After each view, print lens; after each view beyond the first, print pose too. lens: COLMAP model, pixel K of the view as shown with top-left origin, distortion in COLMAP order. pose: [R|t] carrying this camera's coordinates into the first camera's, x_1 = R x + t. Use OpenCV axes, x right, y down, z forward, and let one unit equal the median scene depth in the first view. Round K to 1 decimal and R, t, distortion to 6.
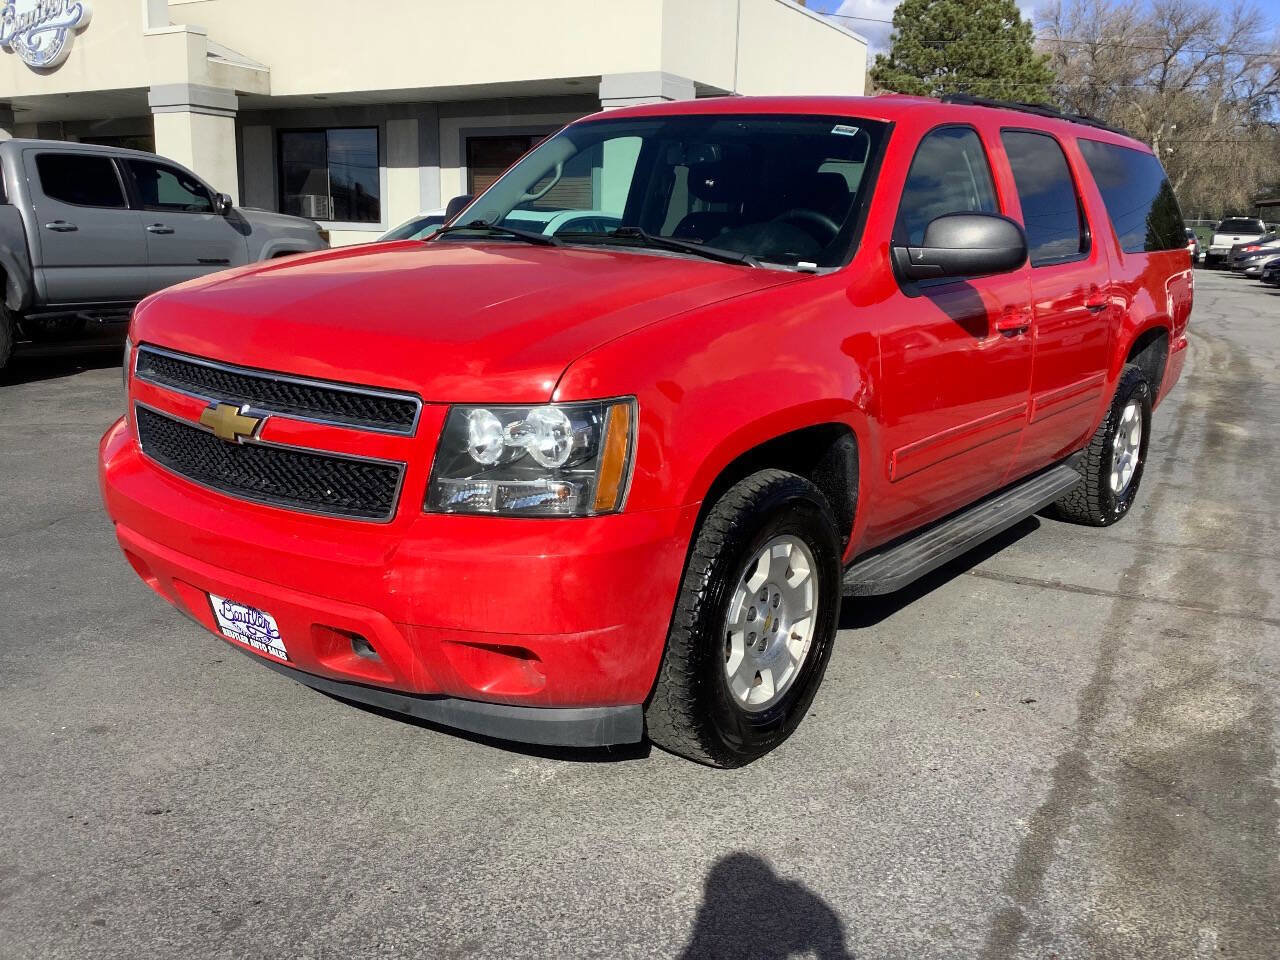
lens RADIAL K [[1161.3, 0, 637.6], [0, 1161.3, 466.0], [0, 0, 1]] dist [0.088512, -0.142322]
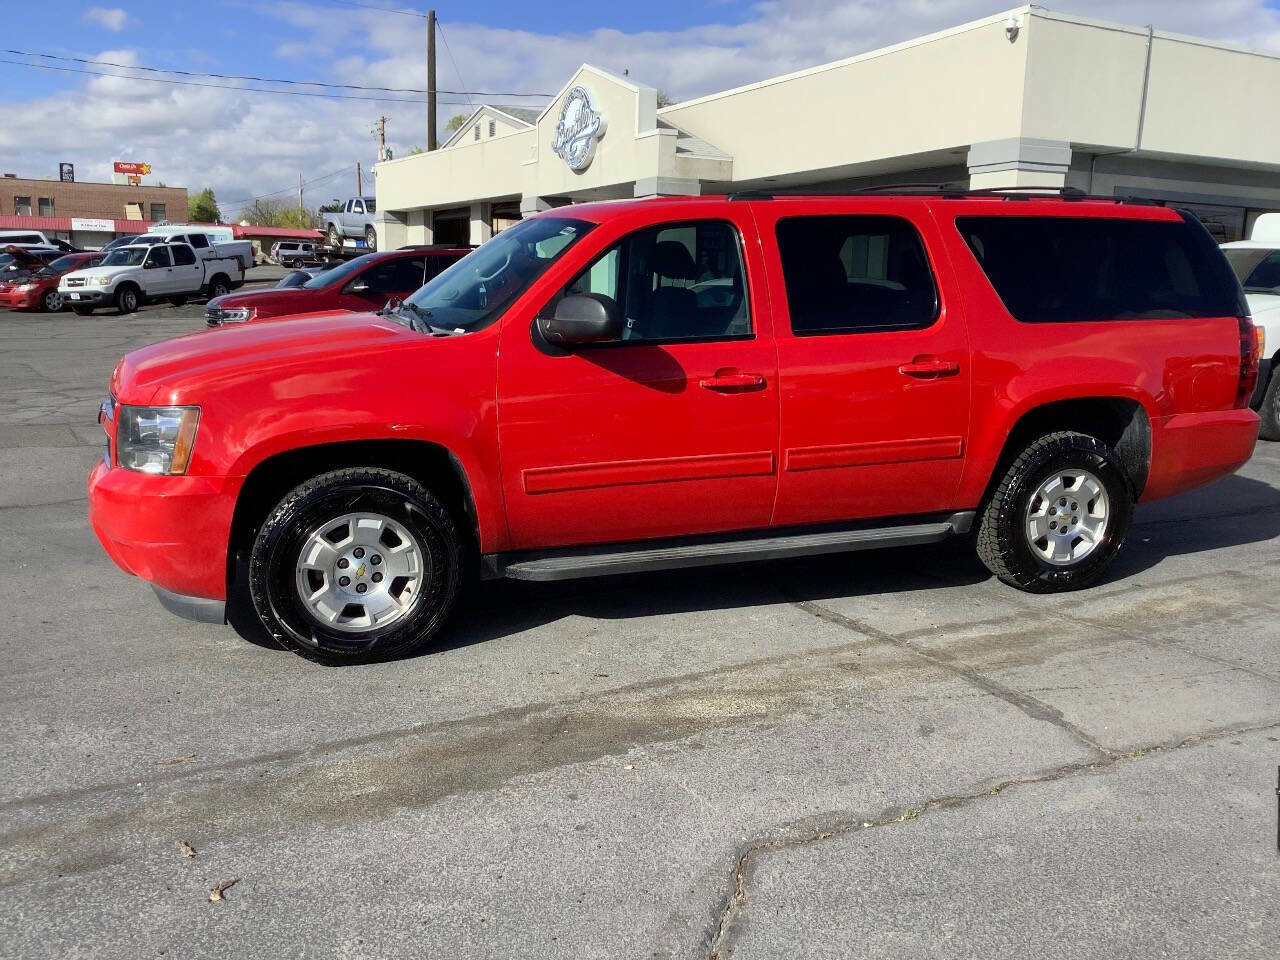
lens RADIAL K [[1153.2, 0, 640.0], [0, 1153.2, 480.0], [0, 0, 1]] dist [0.126866, -0.234044]
pose [[0.842303, 0.083122, -0.532556, 0.994001], [-0.102056, 0.994760, -0.006151, -0.006665], [0.529254, 0.059531, 0.846372, -0.050042]]
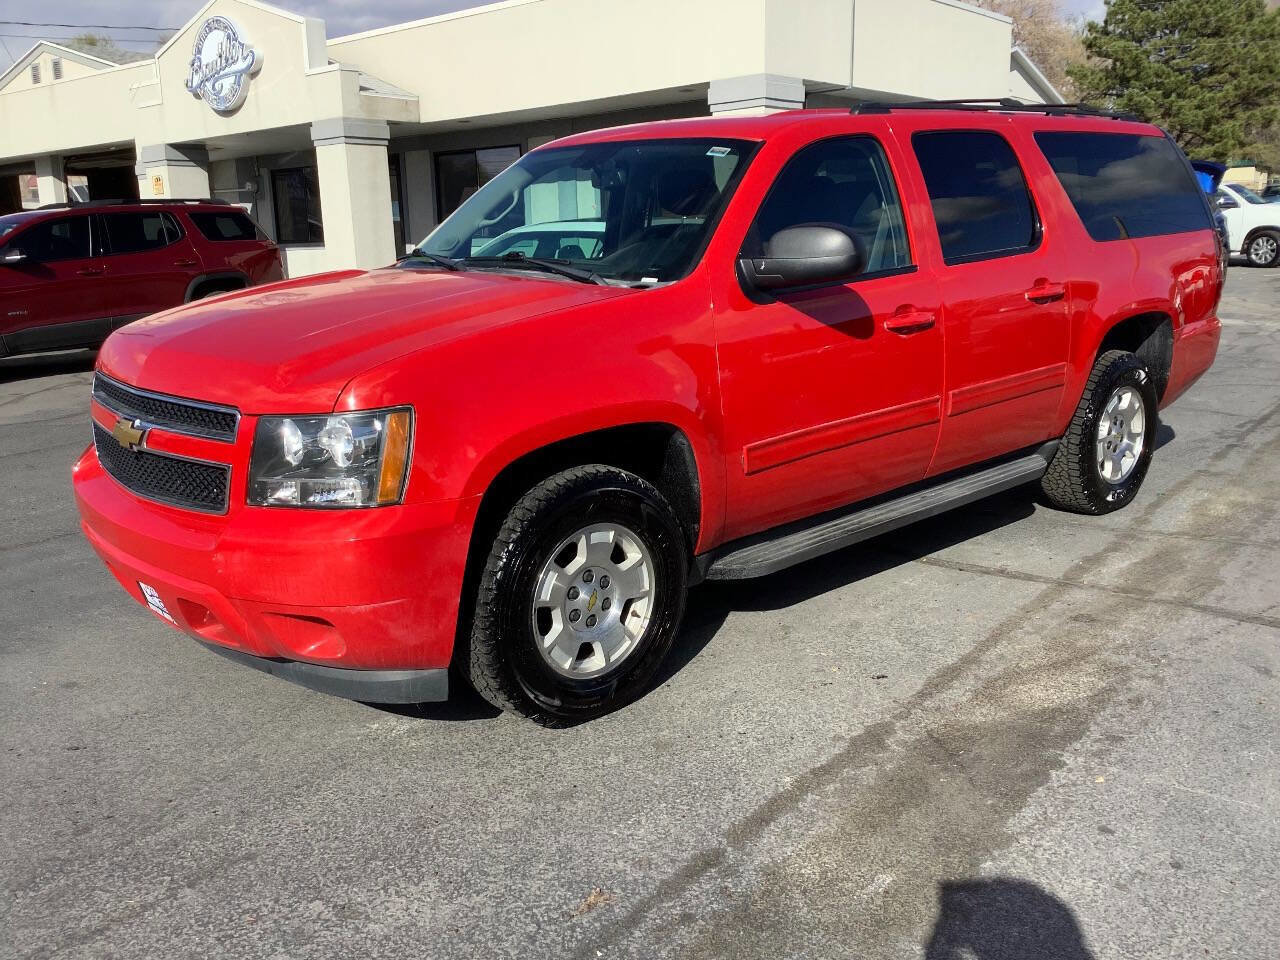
lens RADIAL K [[1161.3, 0, 637.6], [0, 1161.3, 466.0], [0, 0, 1]] dist [0.088512, -0.142322]
pose [[0.982466, -0.015427, -0.185805, 0.309153], [0.016221, 0.999865, 0.002750, 0.001251], [0.185737, -0.005716, 0.982583, -0.084197]]
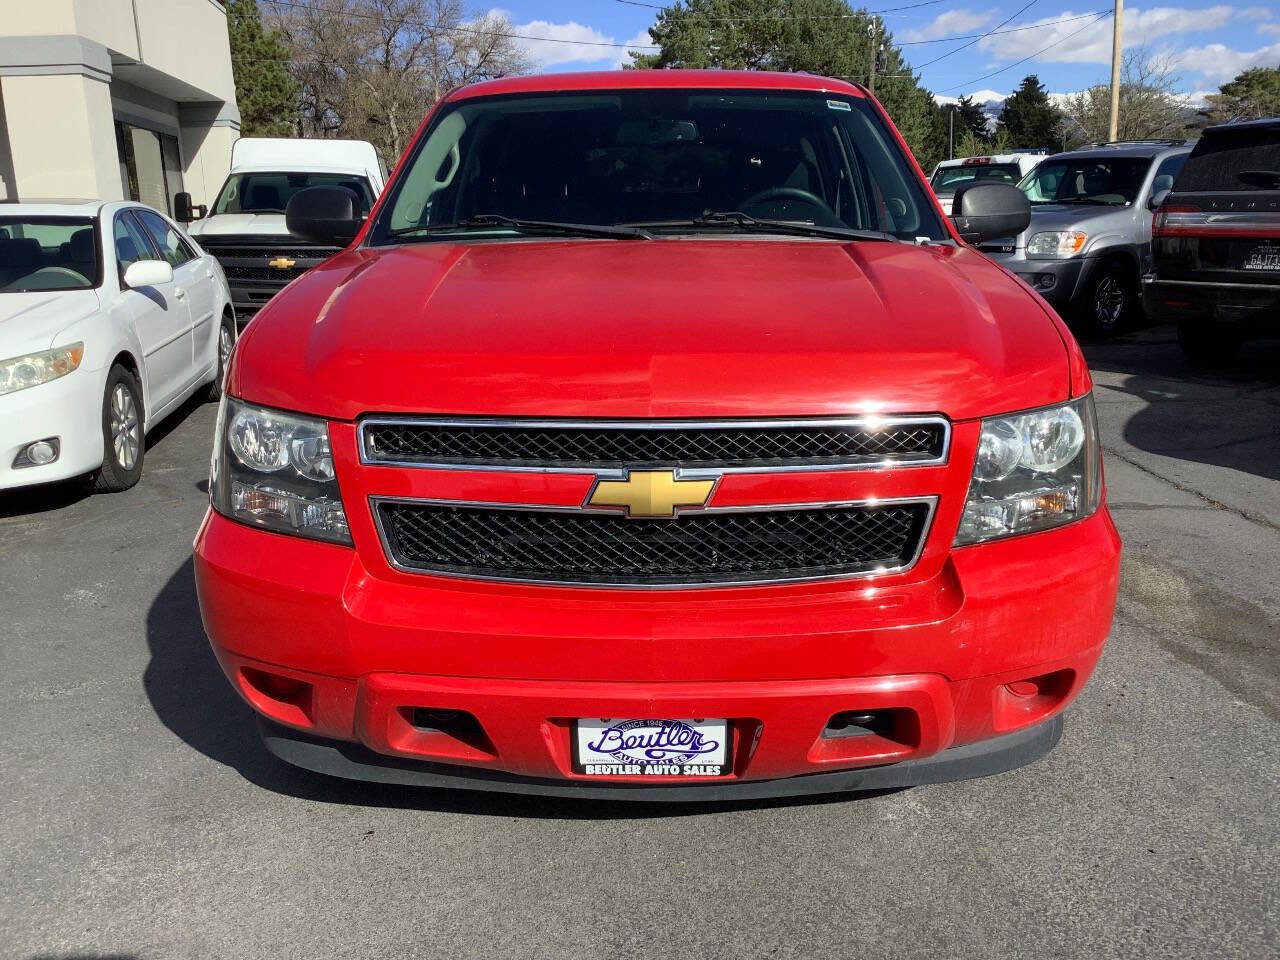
lens RADIAL K [[1146.8, 0, 631.6], [0, 1146.8, 469.9], [0, 0, 1]] dist [0.109785, -0.195209]
pose [[0.809638, -0.177769, 0.559360, -0.594938], [0.164210, 0.983577, 0.074905, -0.085311], [-0.563490, 0.031207, 0.825533, 0.297064]]
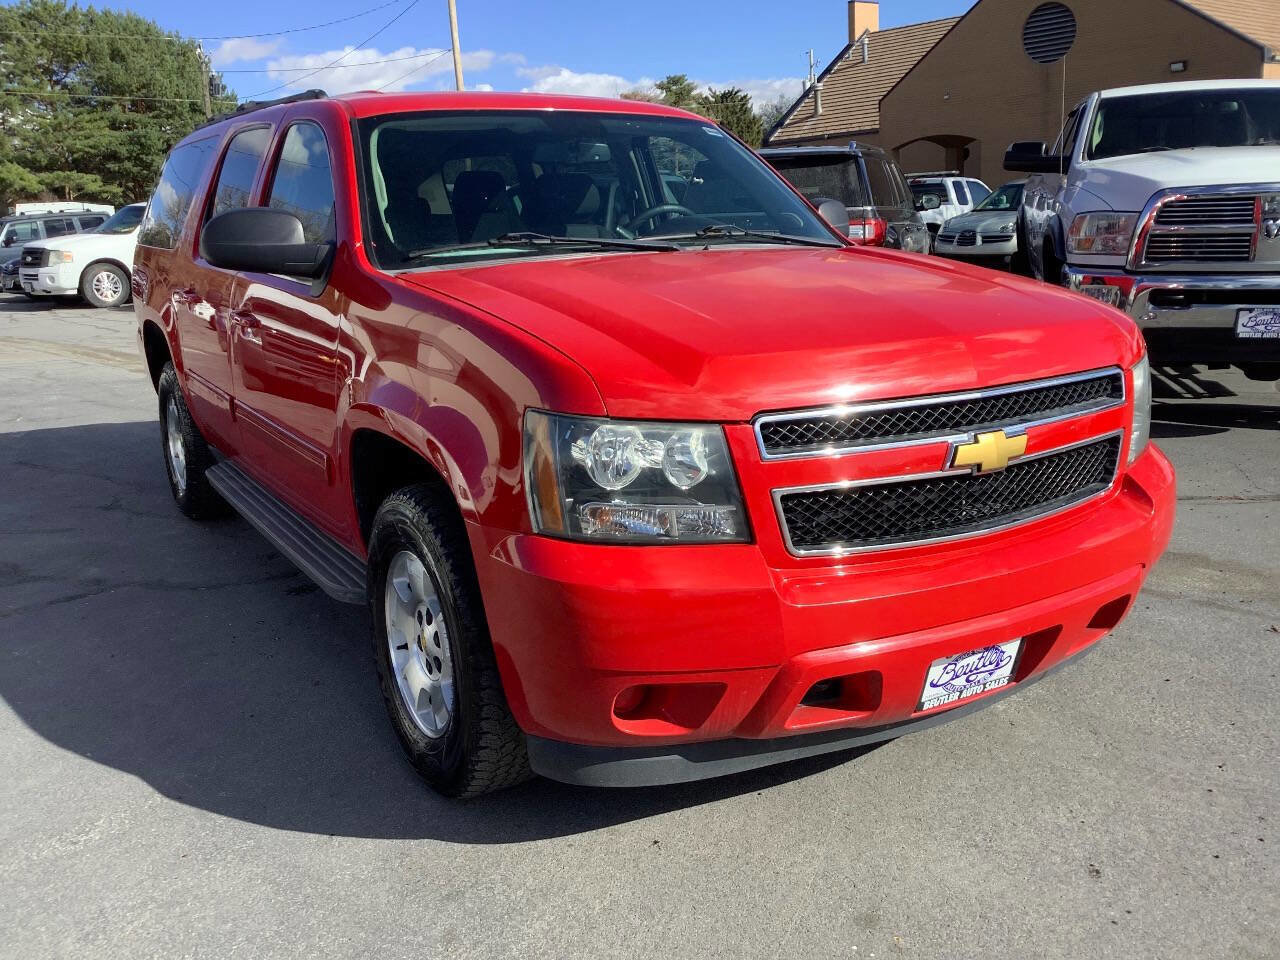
lens RADIAL K [[1161.3, 0, 637.6], [0, 1161.3, 466.0], [0, 0, 1]] dist [0.088512, -0.142322]
pose [[0.372960, -0.243583, 0.895304, -0.966855], [0.241196, 0.957205, 0.159948, -0.181513], [-0.895949, 0.156290, 0.415750, 0.667652]]
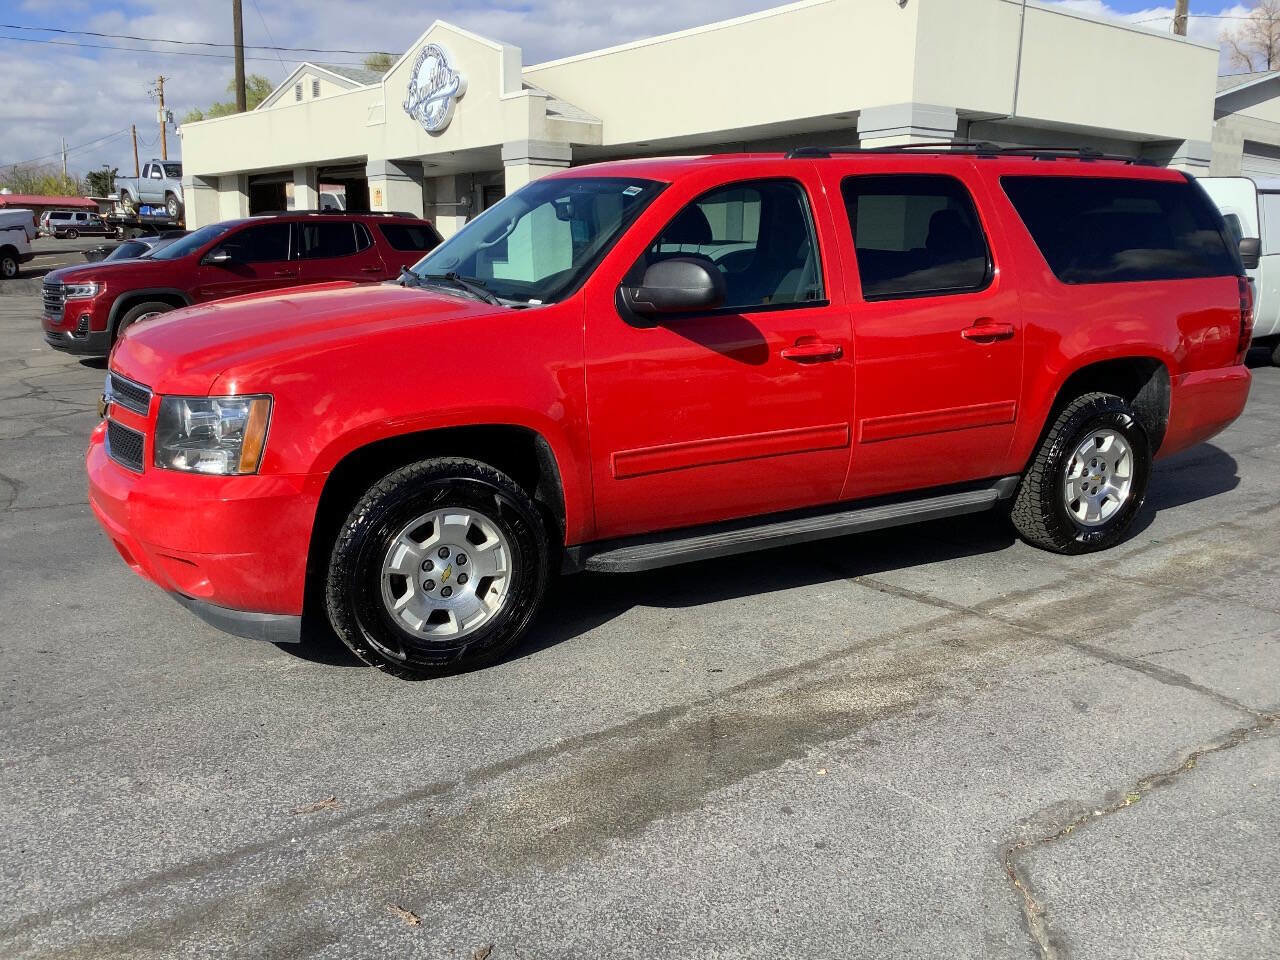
lens RADIAL K [[1153.2, 0, 640.0], [0, 1153.2, 480.0], [0, 0, 1]] dist [0.126866, -0.234044]
pose [[0.922389, 0.058612, -0.381790, 0.681011], [-0.061018, 0.998120, 0.005813, 0.006220], [0.381413, 0.017934, 0.924231, -0.108592]]
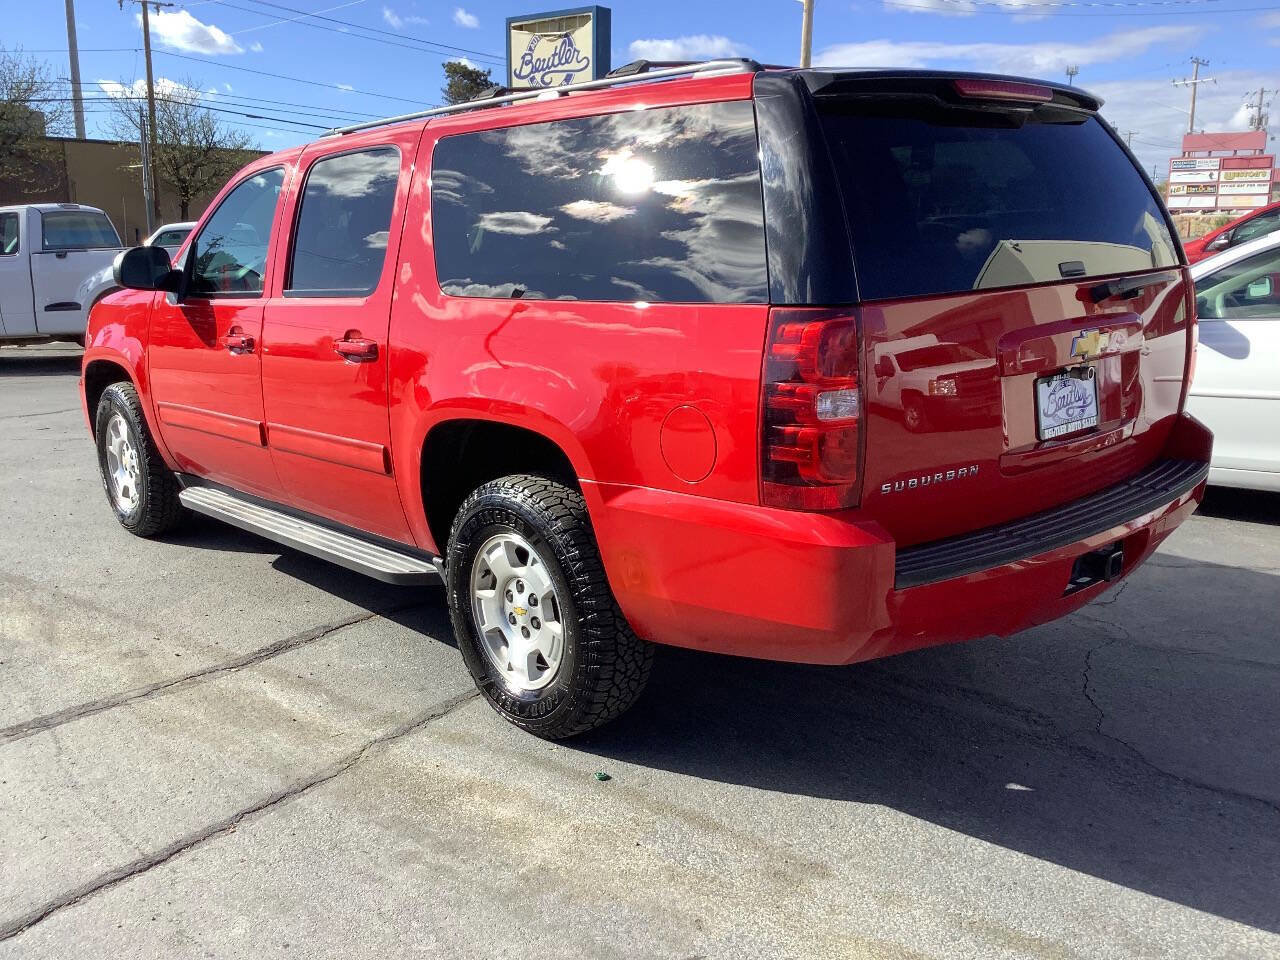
lens RADIAL K [[1153.2, 0, 640.0], [0, 1153.2, 480.0], [0, 0, 1]] dist [0.126866, -0.234044]
pose [[-0.188492, 0.185589, -0.964379, 1.534198], [-0.190152, 0.956502, 0.221239, -0.360861], [0.963490, 0.225081, -0.145003, 1.781685]]
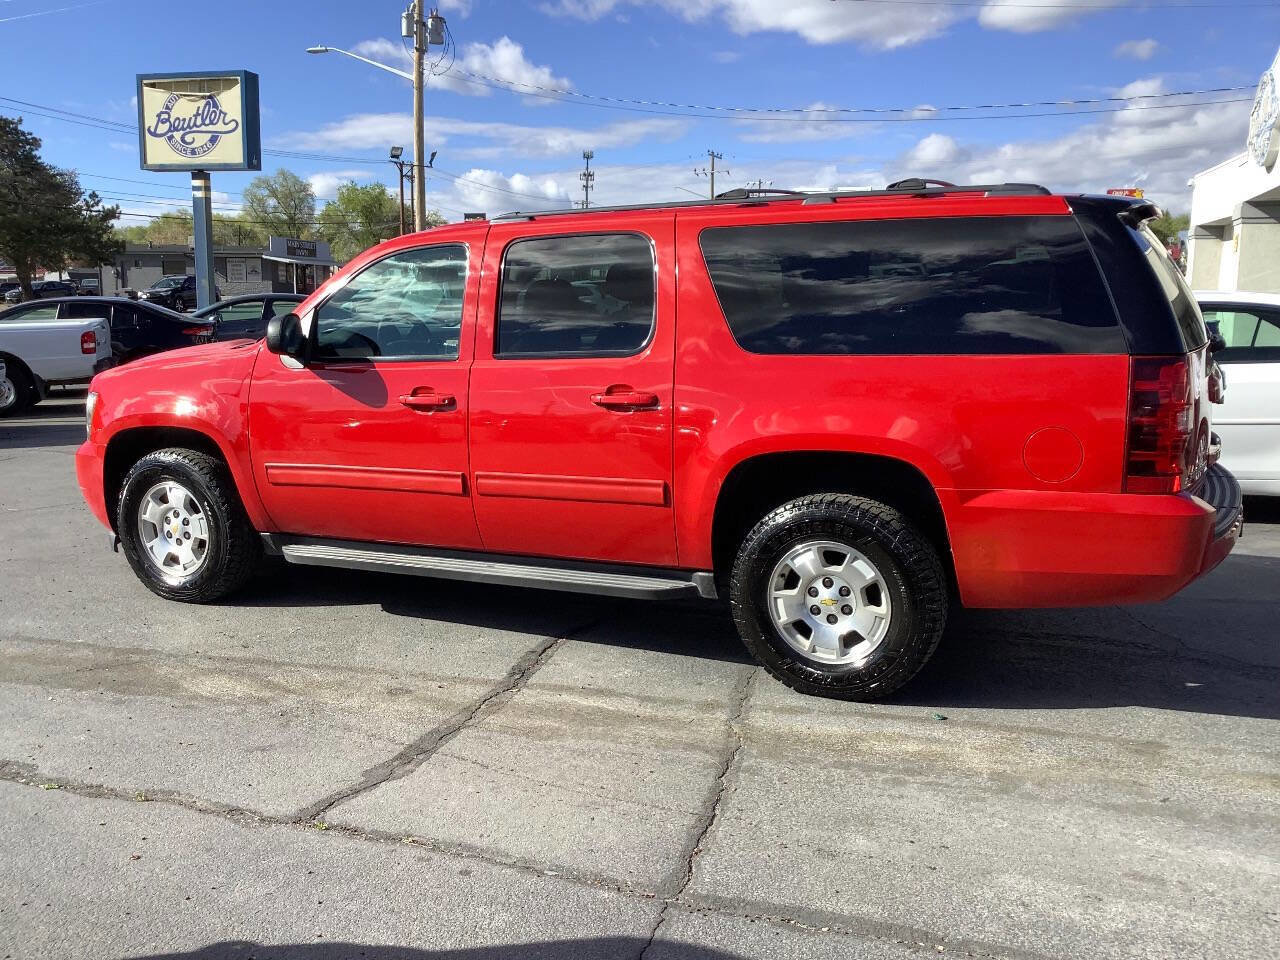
lens RADIAL K [[1146.8, 0, 631.6], [0, 1146.8, 469.9], [0, 0, 1]] dist [0.109785, -0.195209]
pose [[0.193714, 0.127040, -0.972798, 1.759029], [-0.189917, 0.977679, 0.089860, -0.228976], [0.962500, 0.167344, 0.213517, 1.092487]]
